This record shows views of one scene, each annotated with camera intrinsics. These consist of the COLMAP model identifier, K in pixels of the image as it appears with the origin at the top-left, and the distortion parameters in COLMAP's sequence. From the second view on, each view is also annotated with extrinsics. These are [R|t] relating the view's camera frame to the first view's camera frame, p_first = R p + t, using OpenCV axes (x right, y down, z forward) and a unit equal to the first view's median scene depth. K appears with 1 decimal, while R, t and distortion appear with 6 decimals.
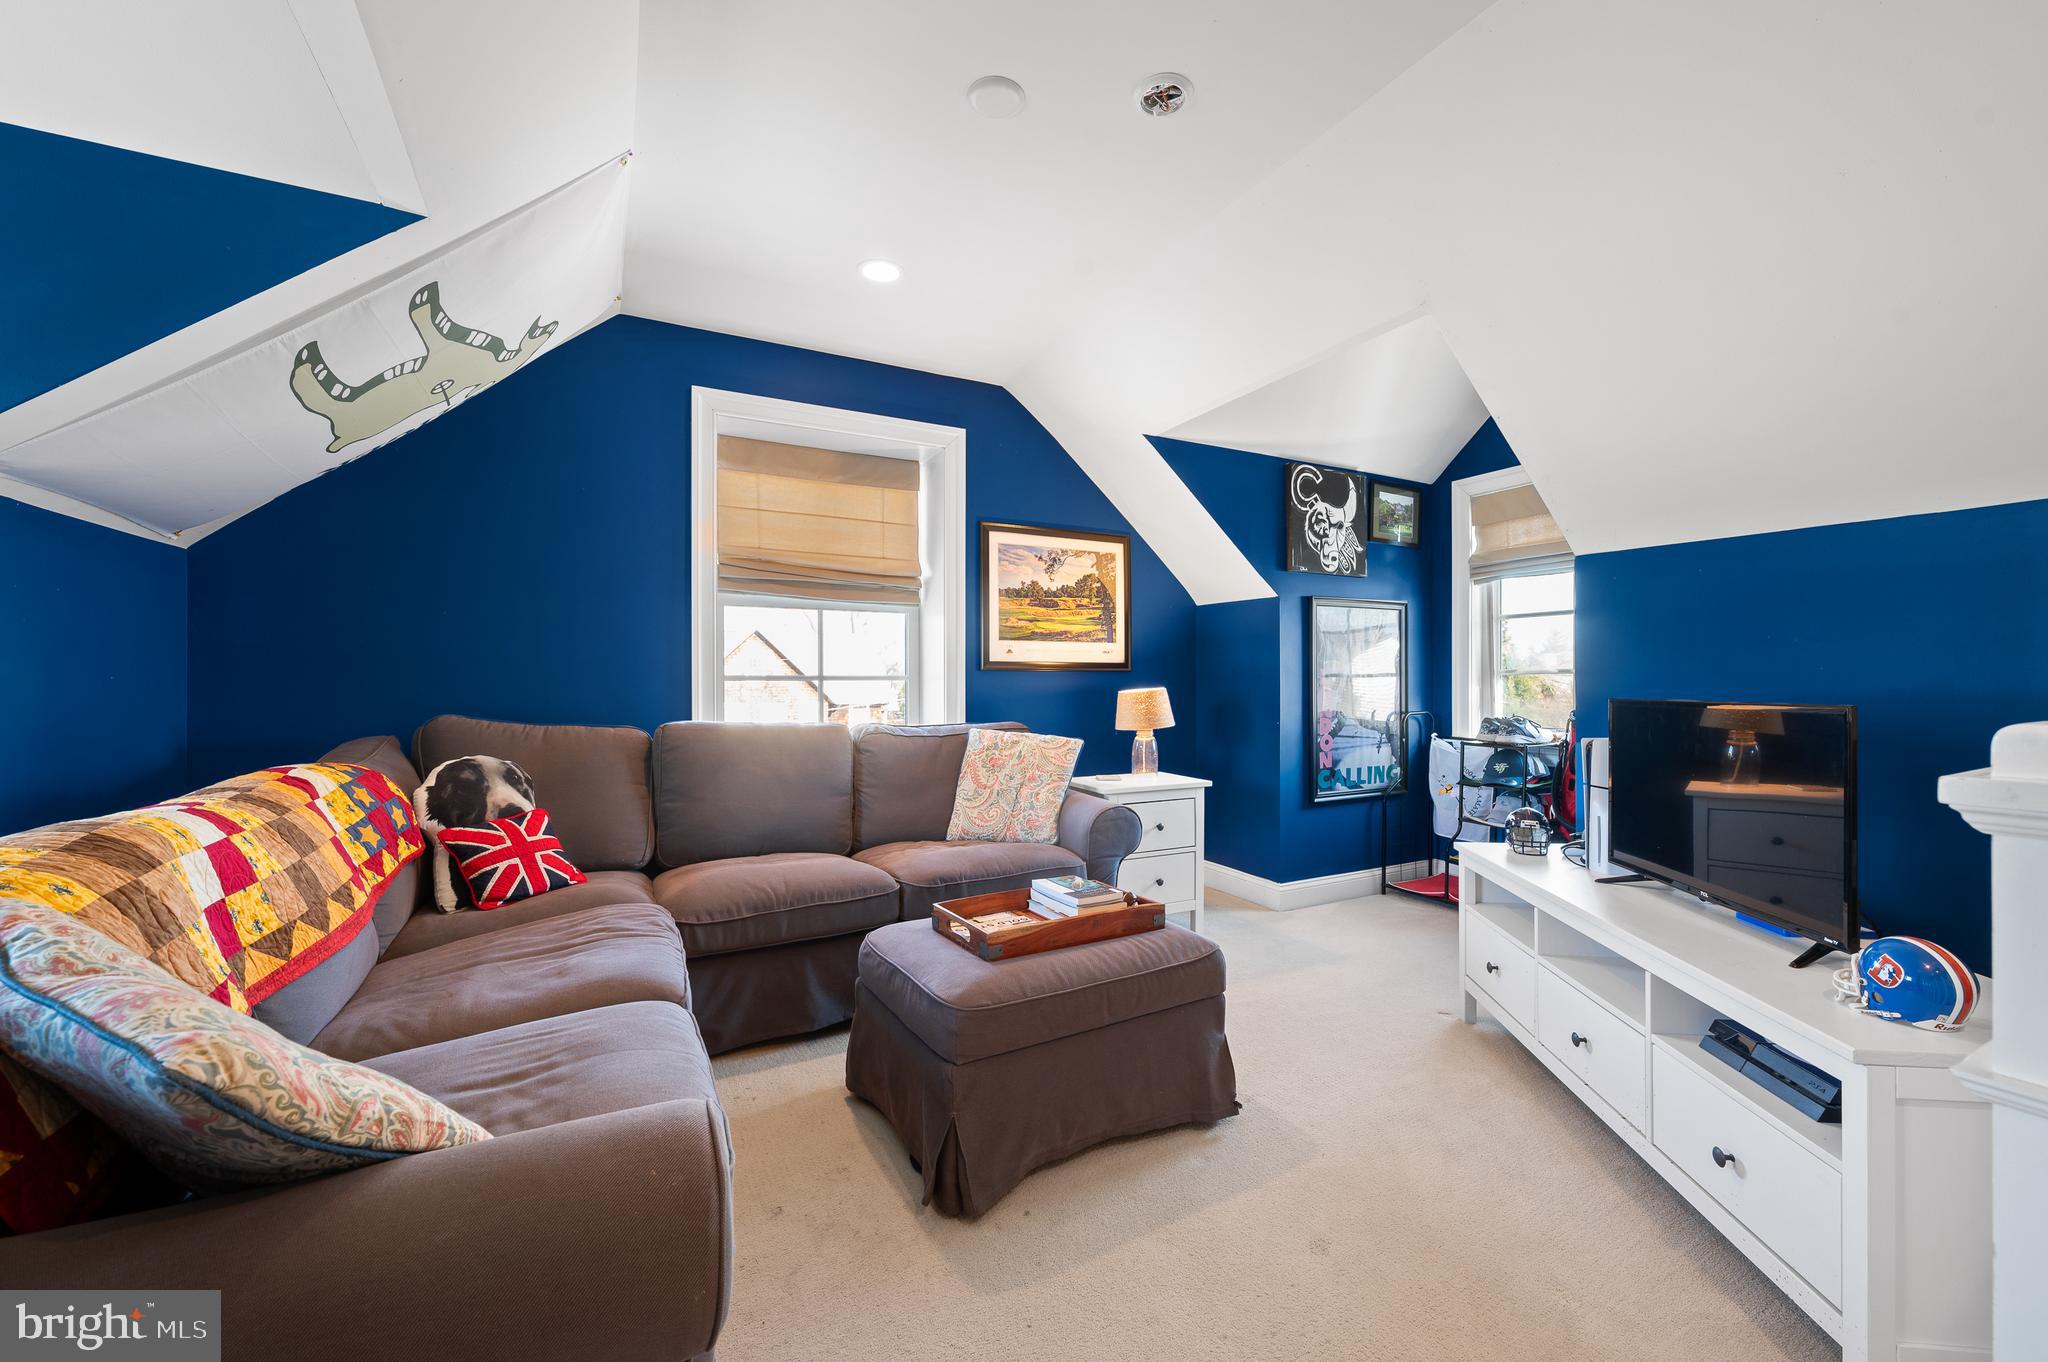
lens RADIAL K [[813.5, 0, 1024.0], [0, 813.5, 681.0], [0, 0, 1]] dist [-0.001795, -0.000299]
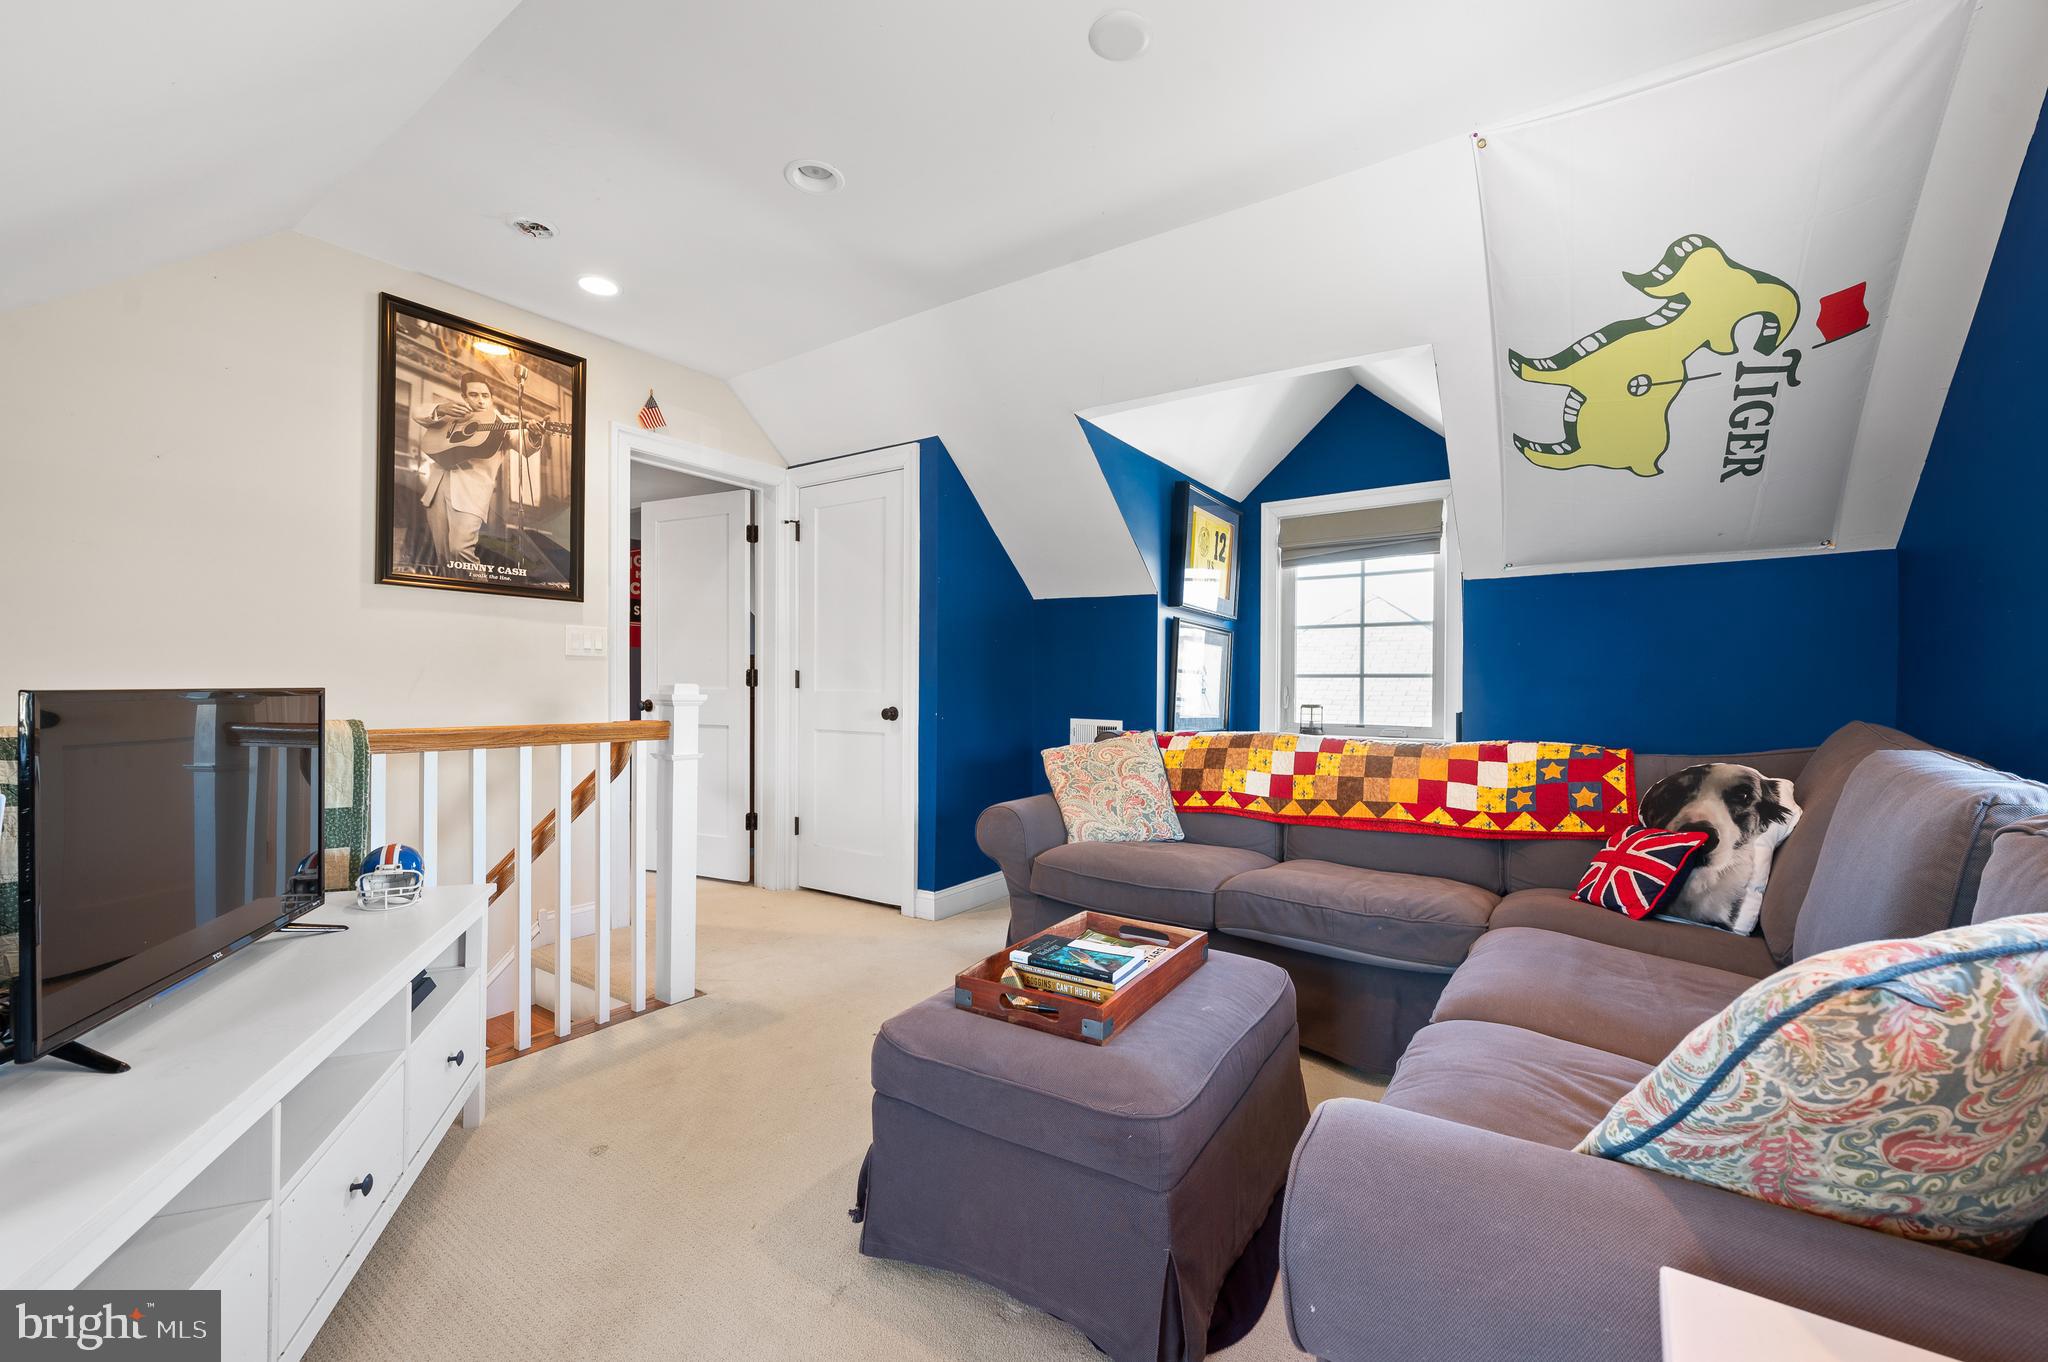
lens RADIAL K [[813.5, 0, 1024.0], [0, 813.5, 681.0], [0, 0, 1]] dist [-0.001795, -0.000299]
pose [[-0.867942, 0.003358, -0.496653, 0.509269], [0.000838, 0.999986, 0.005297, -0.002836], [0.496664, 0.004181, -0.867933, 1.692762]]
